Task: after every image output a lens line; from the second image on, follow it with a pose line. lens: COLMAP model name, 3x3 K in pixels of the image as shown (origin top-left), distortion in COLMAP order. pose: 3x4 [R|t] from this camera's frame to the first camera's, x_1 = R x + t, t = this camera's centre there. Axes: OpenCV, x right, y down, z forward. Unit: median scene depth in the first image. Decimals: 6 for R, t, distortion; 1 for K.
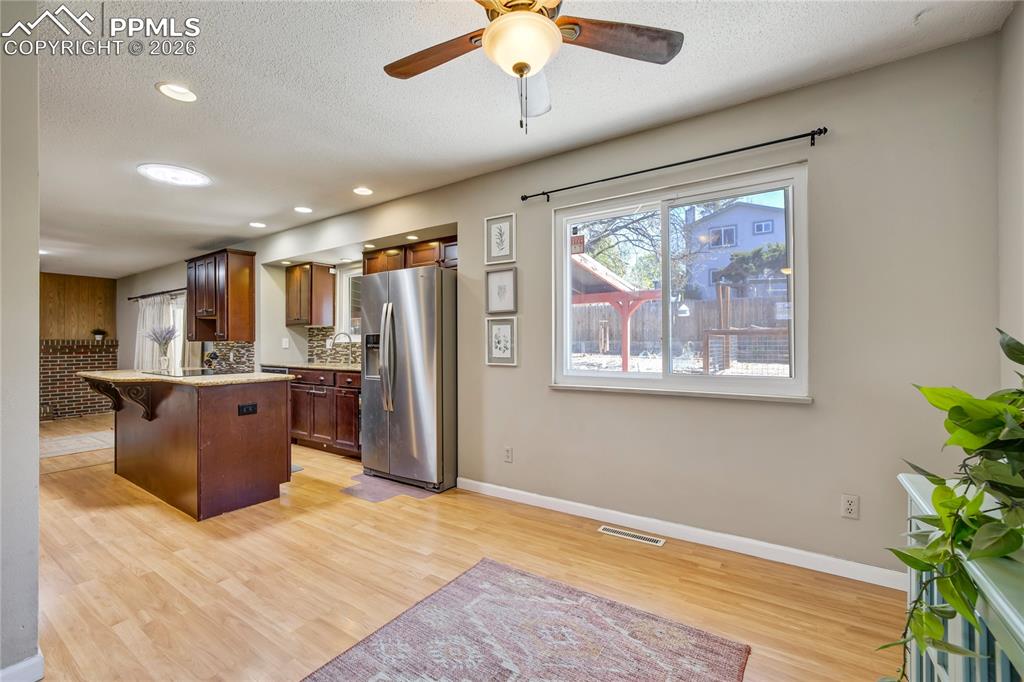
lens RADIAL K [[440.8, 0, 510.9], [0, 440.8, 339.1], [0, 0, 1]] dist [-0.025429, 0.010536]
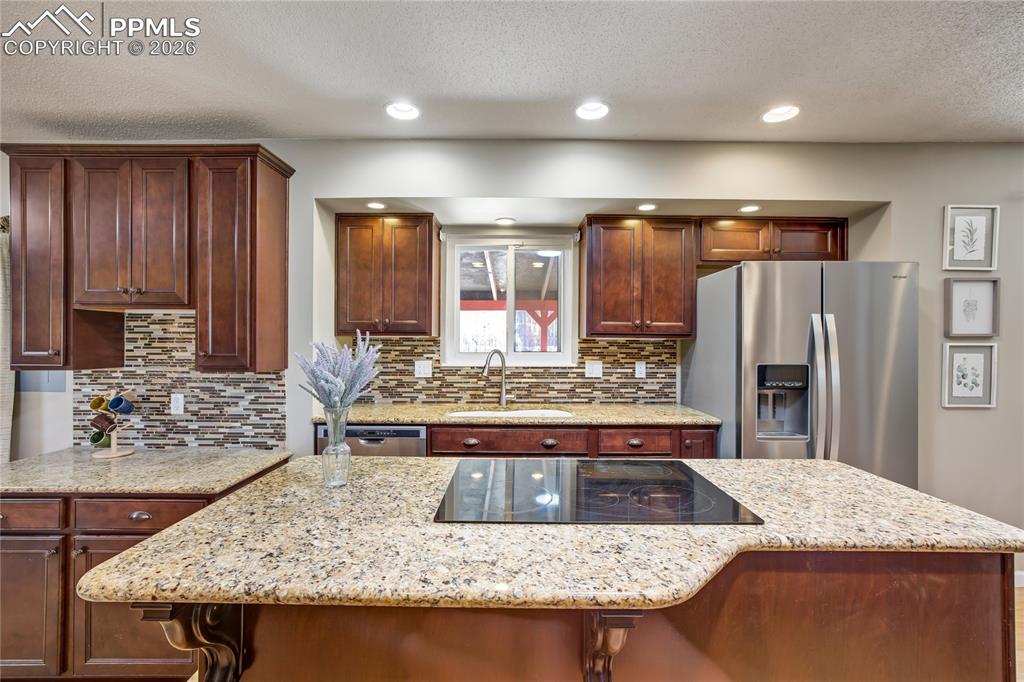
lens RADIAL K [[440.8, 0, 513.8], [0, 440.8, 349.5], [0, 0, 1]] dist [-0.025429, 0.010536]
pose [[0.827944, -0.002728, 0.560804, -1.008649], [-0.011214, 0.999708, 0.021418, -0.042615], [-0.560699, -0.024022, 0.827671, 0.773565]]
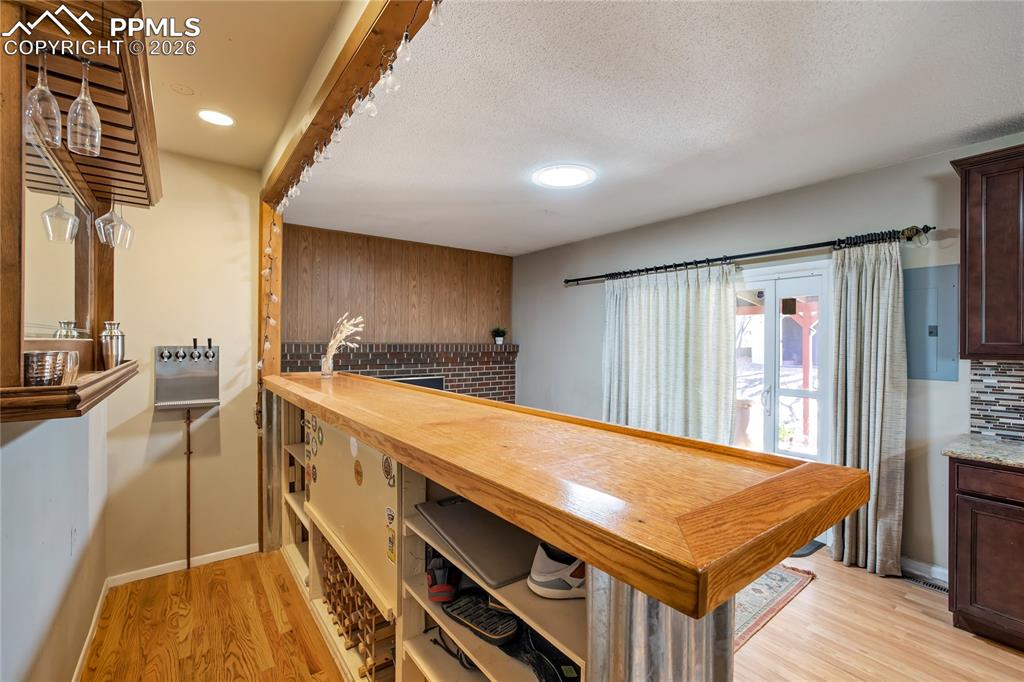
lens RADIAL K [[440.8, 0, 516.0], [0, 440.8, 341.1], [0, 0, 1]] dist [-0.025429, 0.010536]
pose [[0.949232, 0.011788, -0.314355, -1.672625], [-0.010258, 0.999926, 0.006521, -0.018636], [0.314408, -0.002965, 0.949283, 0.806841]]
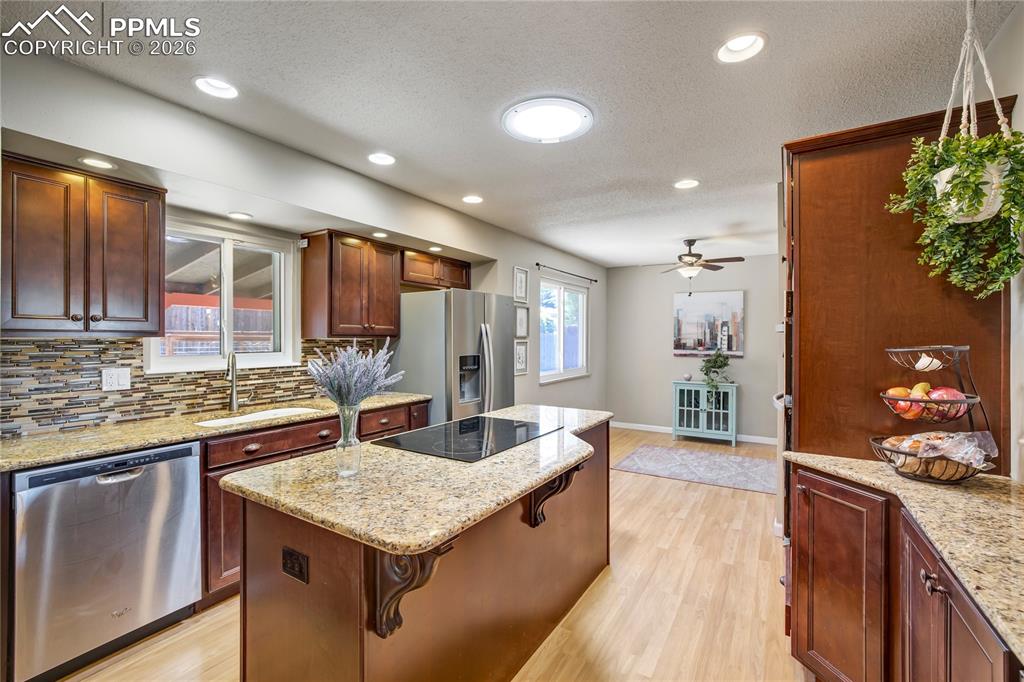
lens RADIAL K [[440.8, 0, 502.8], [0, 440.8, 342.7], [0, 0, 1]] dist [-0.025429, 0.010536]
pose [[-0.023610, -0.008511, 0.999685, -1.348575], [-0.008989, 0.999925, 0.008300, -0.050046], [-0.999681, -0.008790, -0.023685, 1.024300]]
